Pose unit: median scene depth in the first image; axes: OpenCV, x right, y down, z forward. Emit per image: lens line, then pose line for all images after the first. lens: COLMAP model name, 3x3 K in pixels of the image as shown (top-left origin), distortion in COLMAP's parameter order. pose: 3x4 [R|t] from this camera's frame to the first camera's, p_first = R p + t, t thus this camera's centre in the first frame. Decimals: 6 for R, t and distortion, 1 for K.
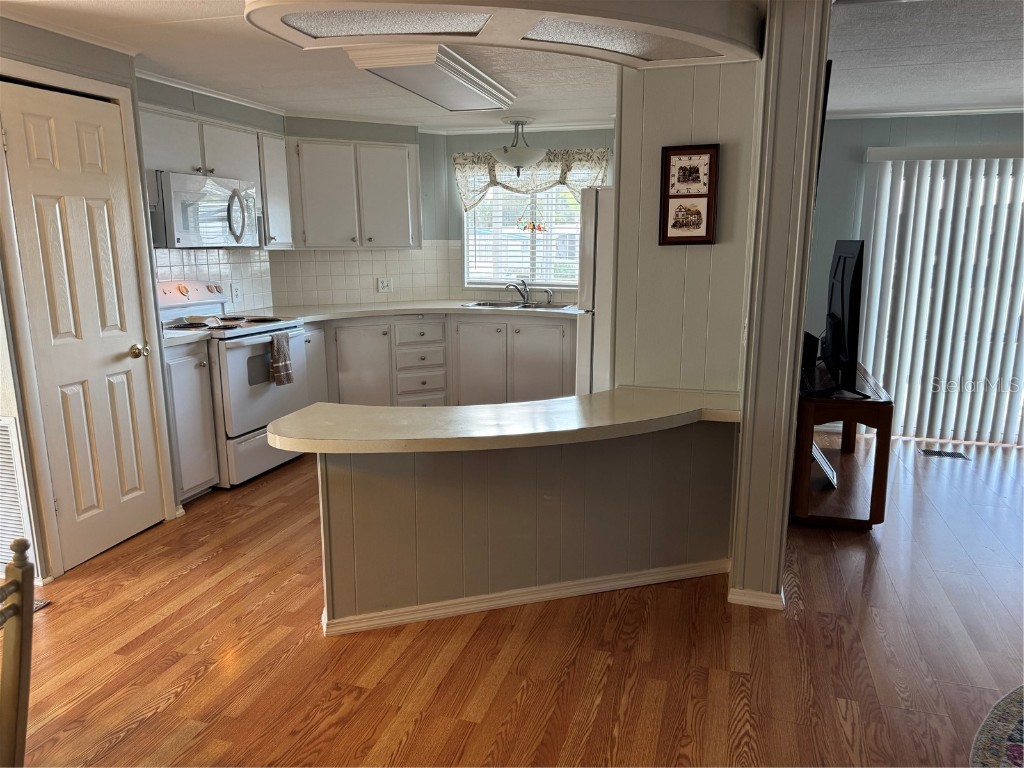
lens RADIAL K [[728.5, 0, 517.1], [0, 728.5, 390.8], [0, 0, 1]] dist [0.046228, -0.057241]
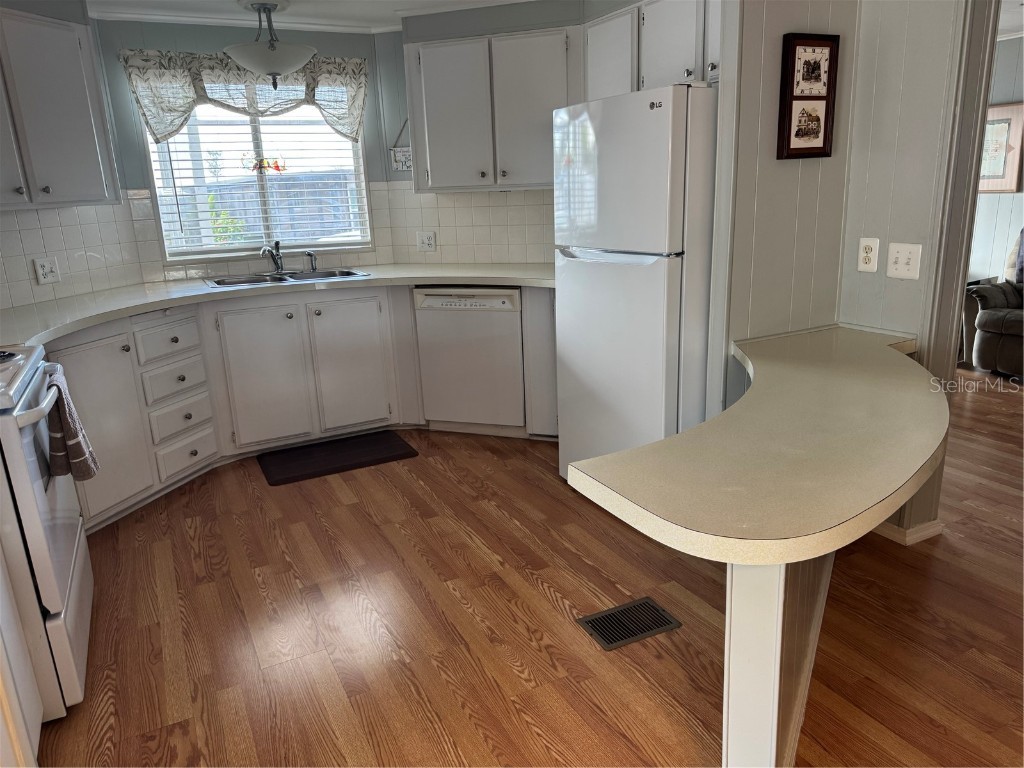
lens RADIAL K [[730.7, 0, 511.8], [0, 730.7, 385.2], [0, 0, 1]] dist [0.004571, -0.000239]
pose [[0.711695, -0.213065, 0.669397, -0.465966], [0.184858, 0.976113, 0.114152, -0.077410], [-0.677729, 0.042502, 0.734082, 0.467271]]
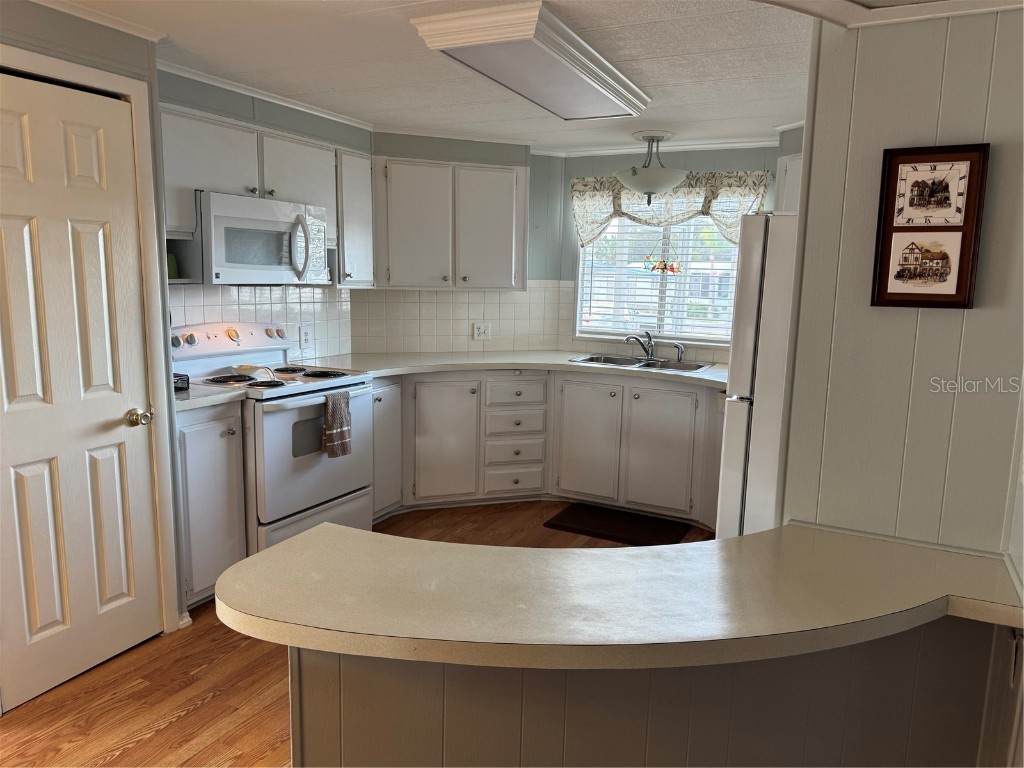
lens RADIAL K [[728.5, 0, 517.1], [0, 728.5, 390.8], [0, 0, 1]] dist [0.046228, -0.057241]
pose [[0.984678, 0.052589, -0.166264, 0.004523], [-0.060254, 0.997324, -0.041394, -0.062794], [0.163642, 0.050777, 0.985212, 0.255725]]
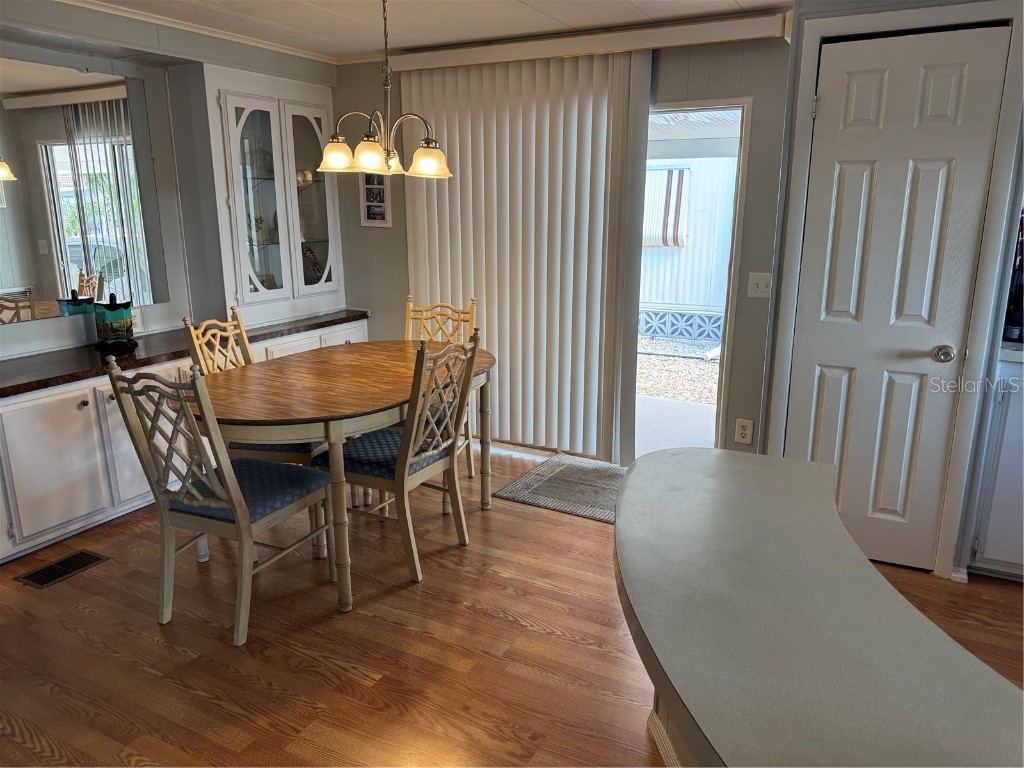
lens RADIAL K [[728.5, 0, 517.1], [0, 728.5, 390.8], [0, 0, 1]] dist [0.046228, -0.057241]
pose [[-0.199394, 0.245190, -0.948749, 0.275729], [-0.199966, 0.937636, 0.284344, -0.125860], [0.959299, 0.246414, -0.137929, 0.575296]]
